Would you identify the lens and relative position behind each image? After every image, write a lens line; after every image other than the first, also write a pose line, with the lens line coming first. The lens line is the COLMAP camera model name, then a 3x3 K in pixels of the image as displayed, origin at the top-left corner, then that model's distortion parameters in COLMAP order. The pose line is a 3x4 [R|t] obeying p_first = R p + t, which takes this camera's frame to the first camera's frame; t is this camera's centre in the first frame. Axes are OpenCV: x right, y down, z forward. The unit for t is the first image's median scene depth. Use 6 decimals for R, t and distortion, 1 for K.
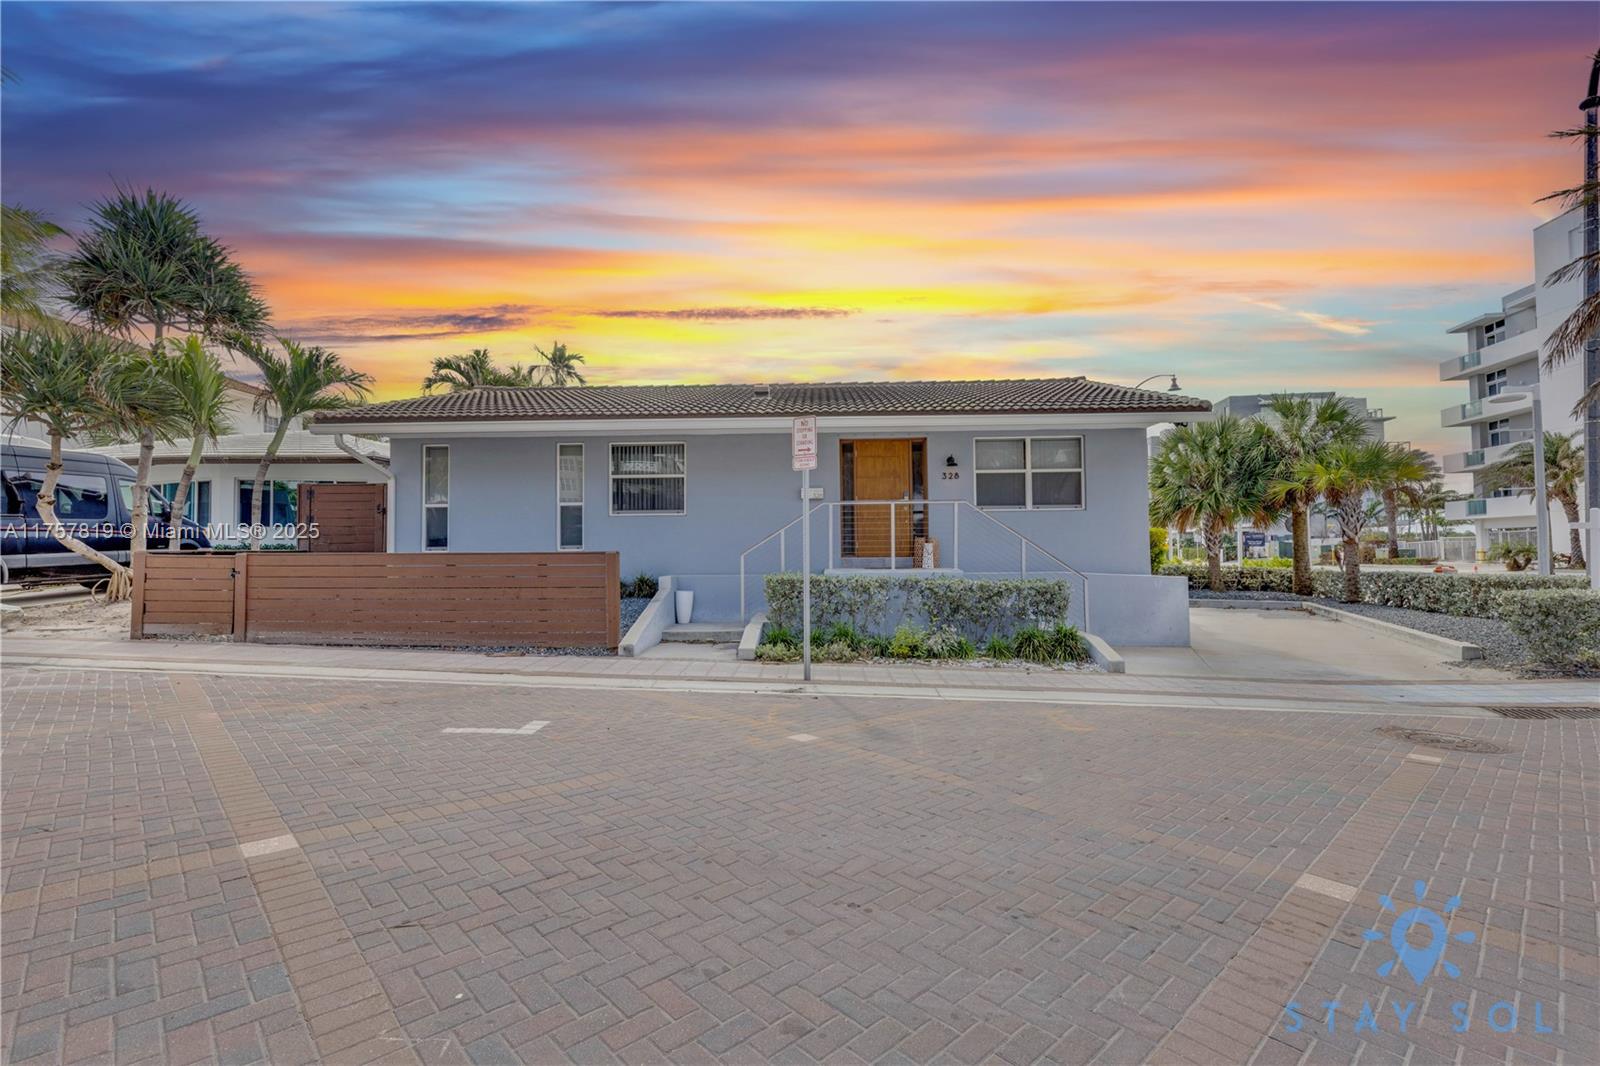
lens RADIAL K [[706.4, 0, 827.2], [0, 706.4, 533.8], [0, 0, 1]] dist [0.005353, 0.000437]
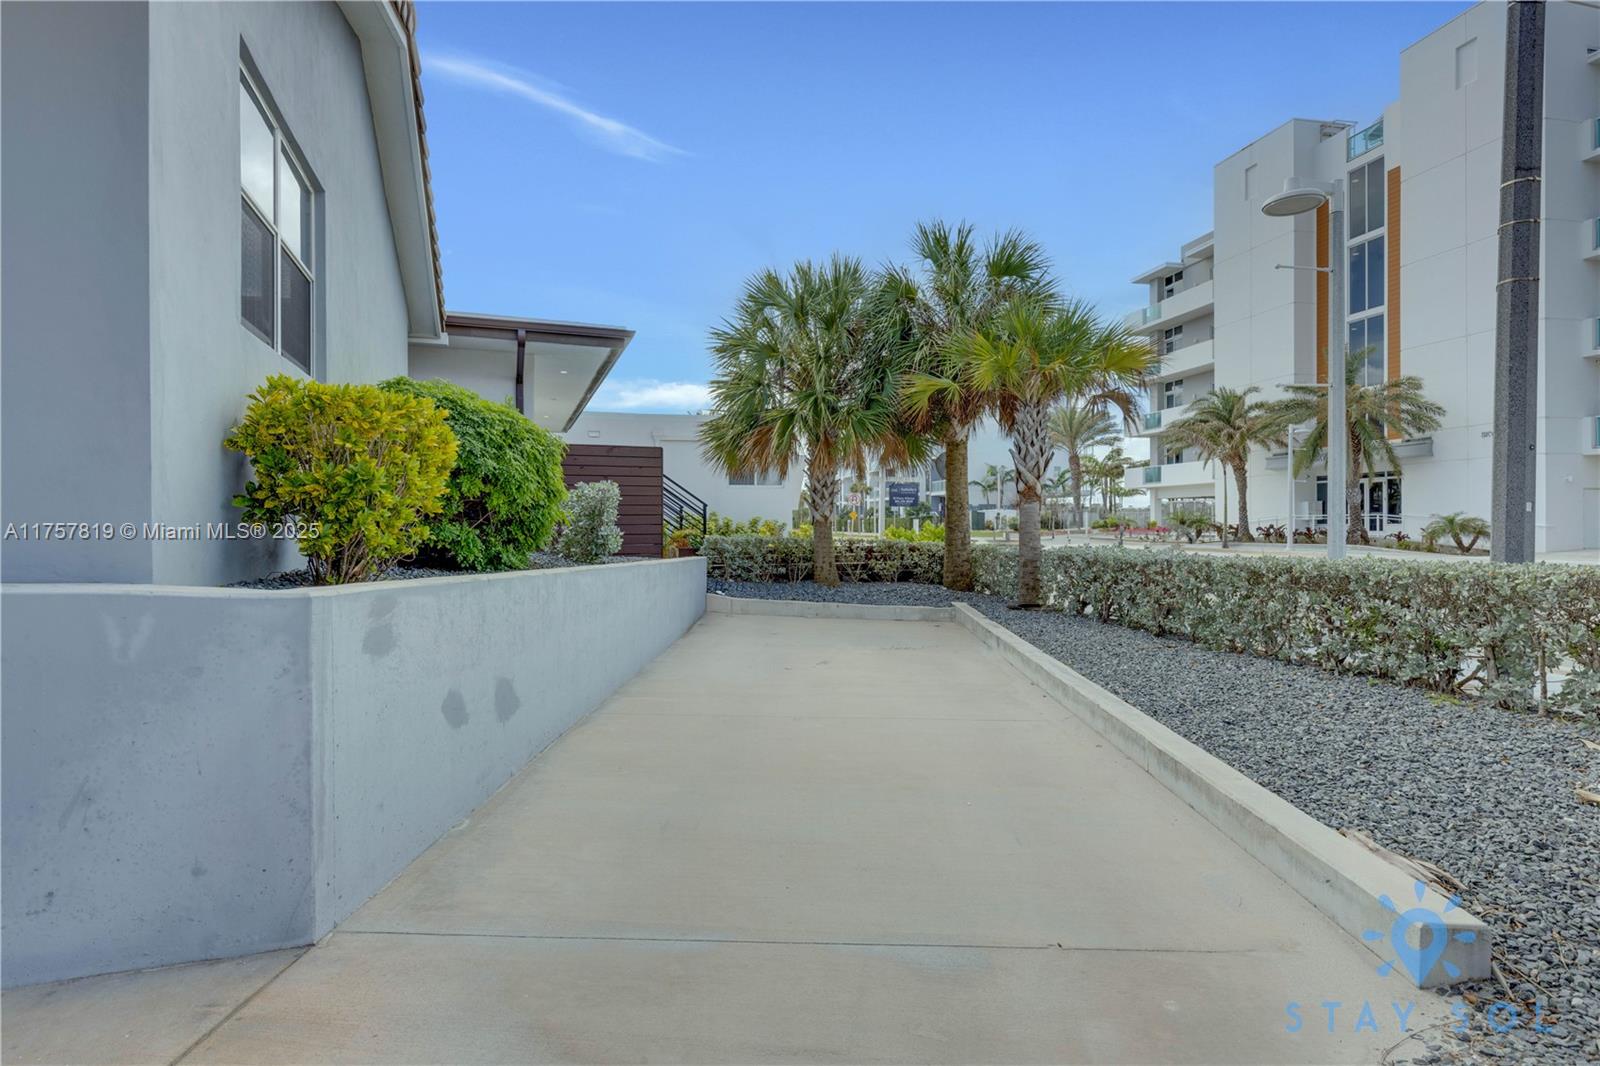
lens RADIAL K [[889.6, 0, 804.3], [0, 889.6, 530.4], [0, 0, 1]] dist [-0.002886, 0.000085]
pose [[0.929625, 0.004214, 0.368484, 0.280852], [-0.017896, 0.999271, 0.033720, 0.016755], [-0.368073, -0.037941, 0.929023, 0.368593]]
